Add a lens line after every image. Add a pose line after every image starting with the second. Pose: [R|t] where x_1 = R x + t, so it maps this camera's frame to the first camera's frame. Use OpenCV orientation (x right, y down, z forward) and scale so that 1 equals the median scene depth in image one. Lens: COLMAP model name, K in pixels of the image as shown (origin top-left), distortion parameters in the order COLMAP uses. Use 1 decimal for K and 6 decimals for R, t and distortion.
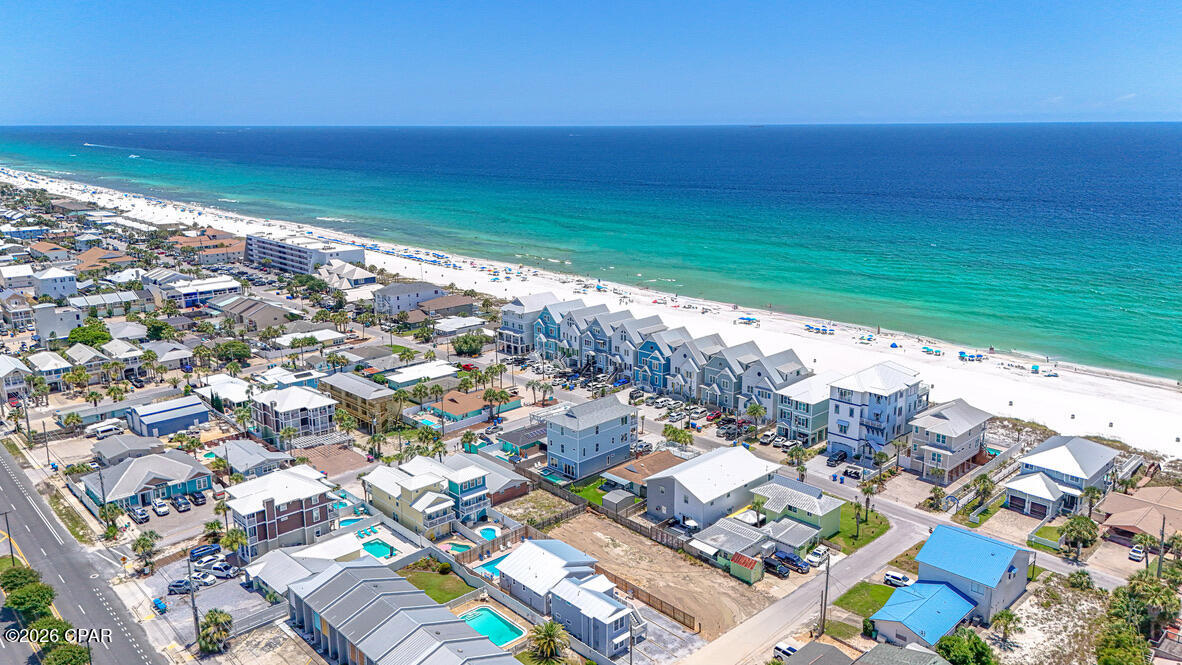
lens RADIAL K [[873.2, 0, 592.6], [0, 873.2, 324.3], [0, 0, 1]] dist [0.065952, -0.058541]
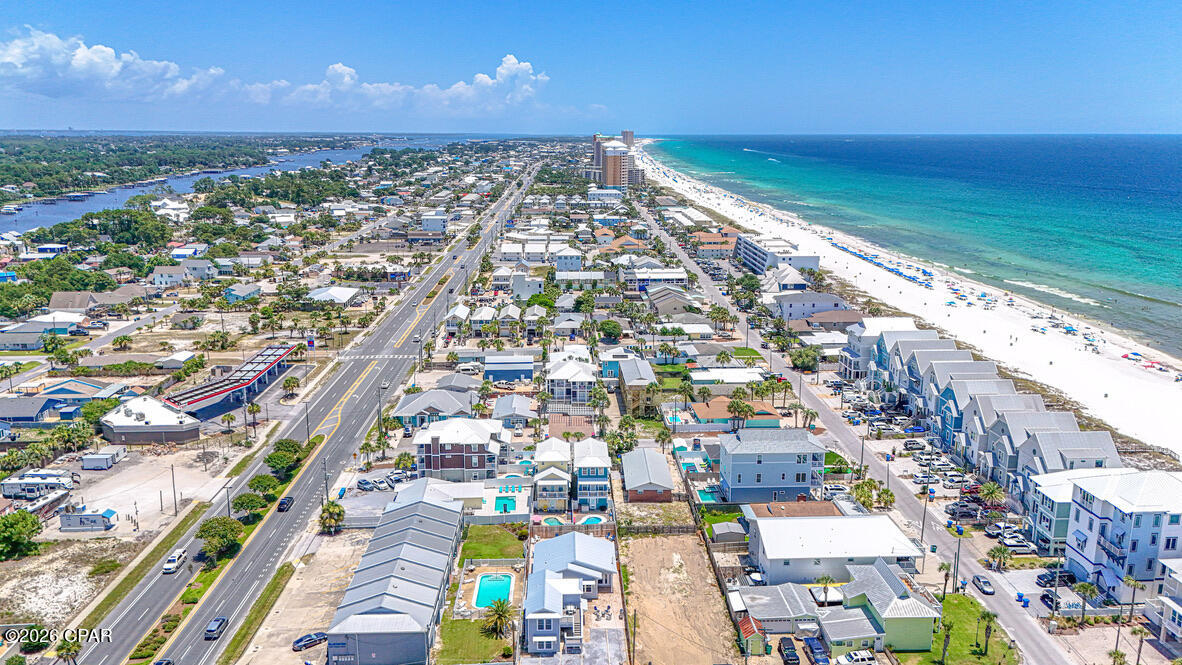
lens RADIAL K [[880.1, 0, 591.0], [0, 880.1, 332.5], [0, 0, 1]] dist [0.069446, -0.071027]
pose [[0.750836, 0.153298, -0.642452, 0.430923], [-0.153760, 0.986537, 0.055701, -0.034898], [0.642342, 0.056961, 0.764299, 0.150905]]
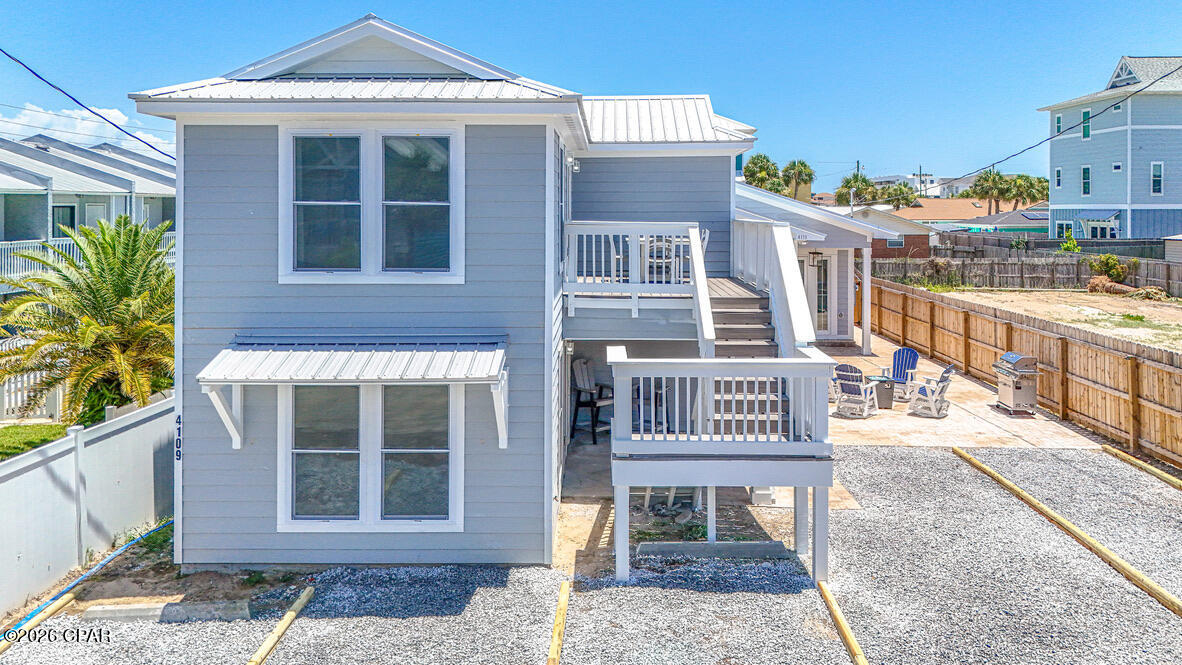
lens RADIAL K [[905.6, 0, 588.6], [0, 905.6, 216.0], [0, 0, 1]] dist [0.033565, -0.001822]
pose [[0.713479, 0.001977, -0.700674, 0.067933], [-0.159323, 0.974259, -0.159487, 0.226657], [0.682323, 0.225424, 0.695428, 0.610513]]
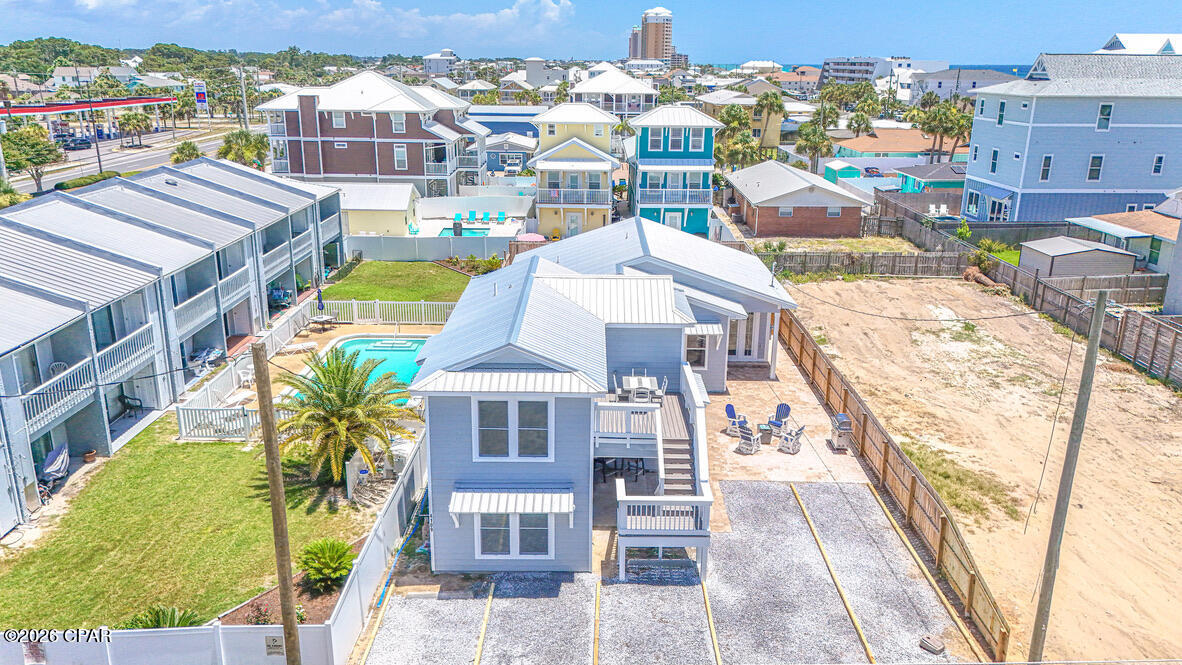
lens RADIAL K [[873.2, 0, 592.6], [0, 873.2, 324.3], [0, 0, 1]] dist [0.065952, -0.058541]
pose [[0.727836, 0.201036, -0.655622, 0.103969], [-0.165937, 0.979282, 0.116067, 0.188663], [0.665372, 0.024314, 0.746116, 0.556275]]
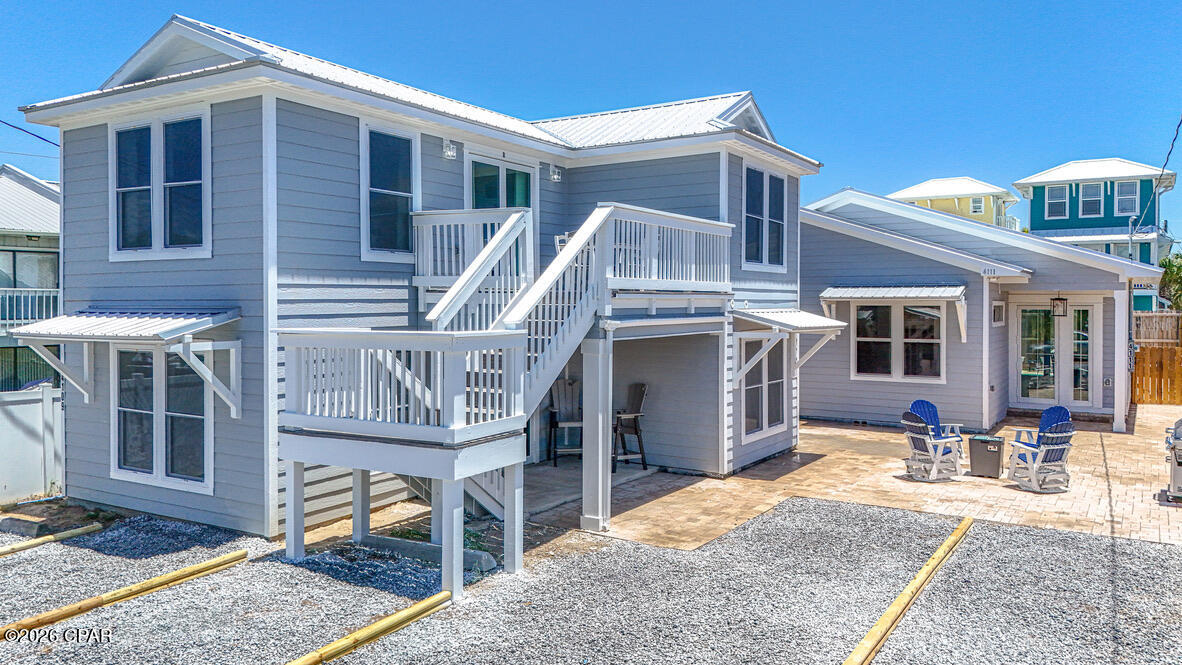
lens RADIAL K [[873.2, 0, 592.6], [0, 873.2, 324.3], [0, 0, 1]] dist [0.065952, -0.058541]
pose [[0.255687, 0.019068, -0.966572, 0.084208], [-0.223164, 0.973967, -0.039819, 0.223989], [0.940650, 0.225886, 0.253286, 0.654791]]
